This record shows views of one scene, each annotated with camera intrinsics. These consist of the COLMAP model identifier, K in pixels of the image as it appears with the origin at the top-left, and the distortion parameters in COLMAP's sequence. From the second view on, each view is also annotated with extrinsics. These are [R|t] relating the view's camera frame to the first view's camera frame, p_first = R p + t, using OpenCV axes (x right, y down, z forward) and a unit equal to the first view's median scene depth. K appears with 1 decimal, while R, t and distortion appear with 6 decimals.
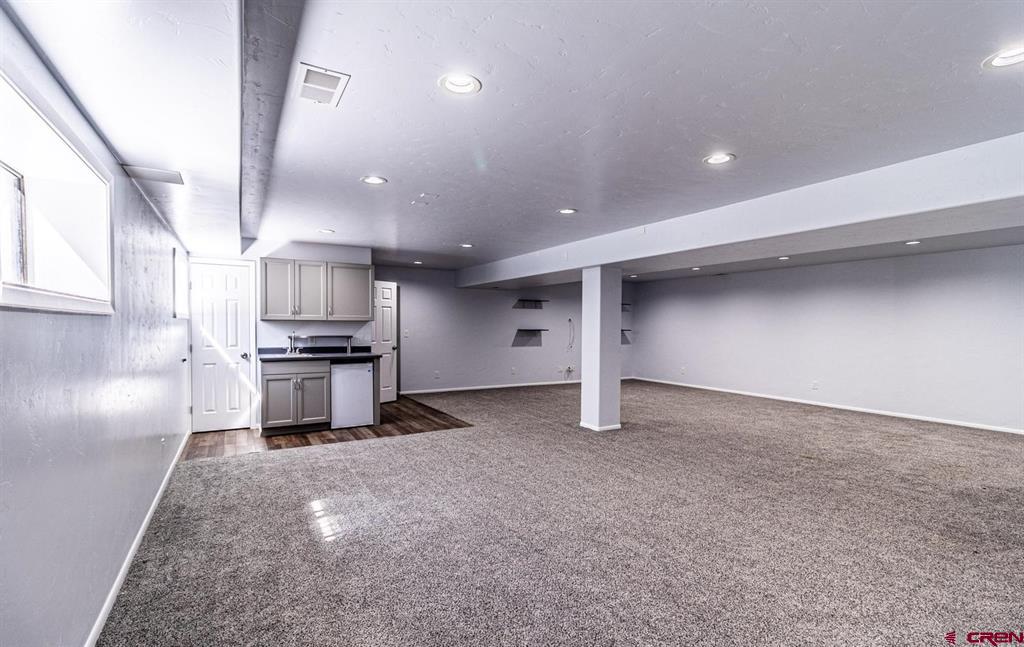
lens RADIAL K [[474.5, 0, 516.0], [0, 474.5, 336.4], [0, 0, 1]] dist [-0.001681, -0.000130]
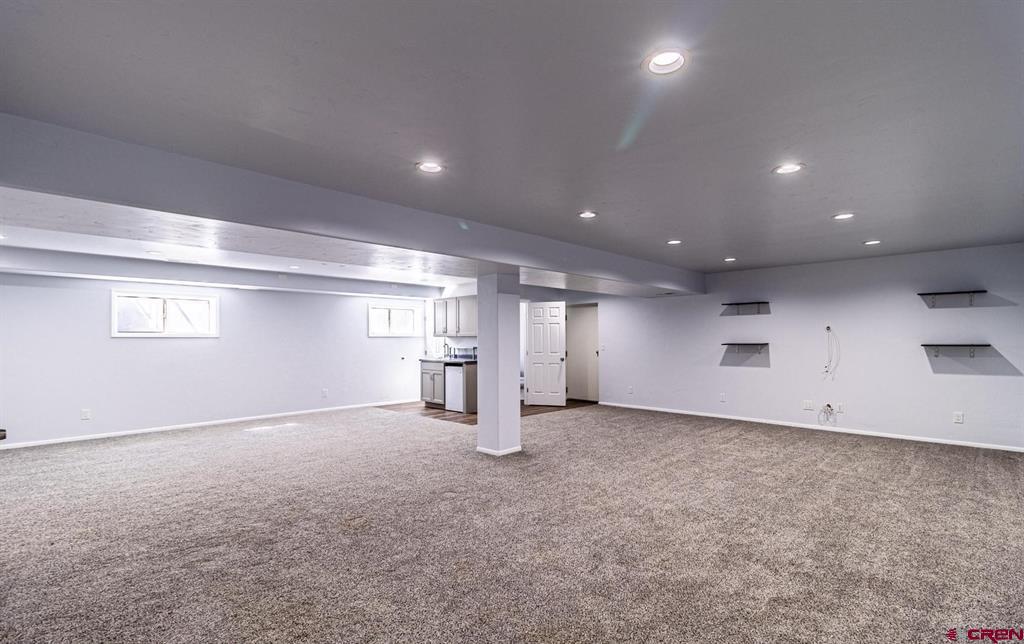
lens RADIAL K [[469.7, 0, 515.8], [0, 469.7, 334.9], [0, 0, 1]] dist [0.001434, -0.000185]
pose [[0.262599, -0.014239, -0.964800, 1.063544], [-0.015254, 0.999705, -0.018906, -0.014287], [0.964784, 0.019682, 0.262304, 0.800167]]
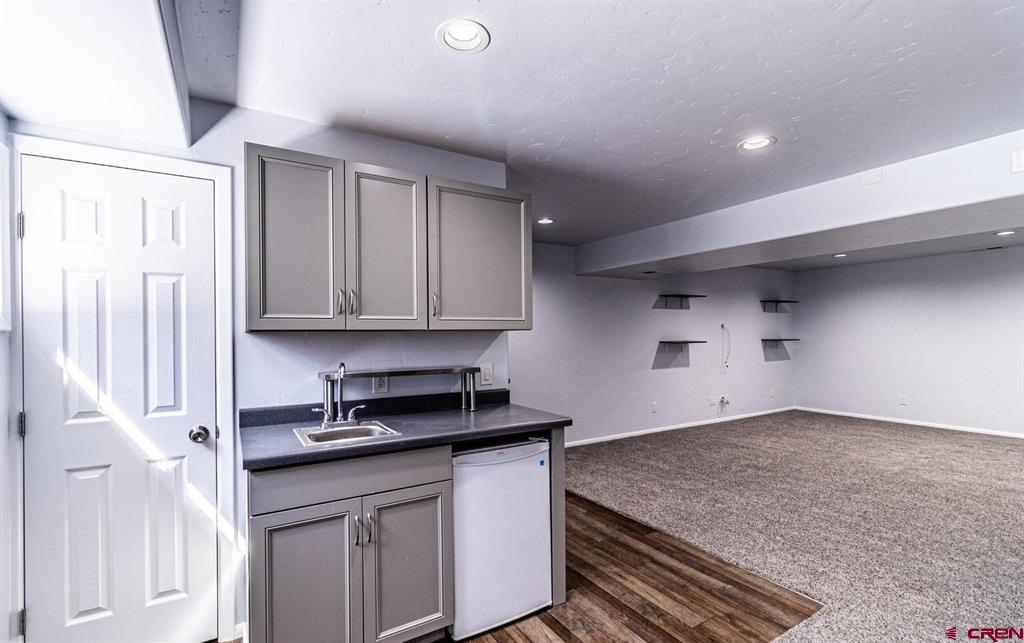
lens RADIAL K [[469.7, 0, 515.8], [0, 469.7, 334.4], [0, 0, 1]] dist [0.001434, -0.000185]
pose [[0.999547, -0.015189, 0.025989, -0.341381], [0.015811, 0.999589, -0.023911, -0.020558], [-0.025615, 0.024312, 0.999376, 0.633716]]
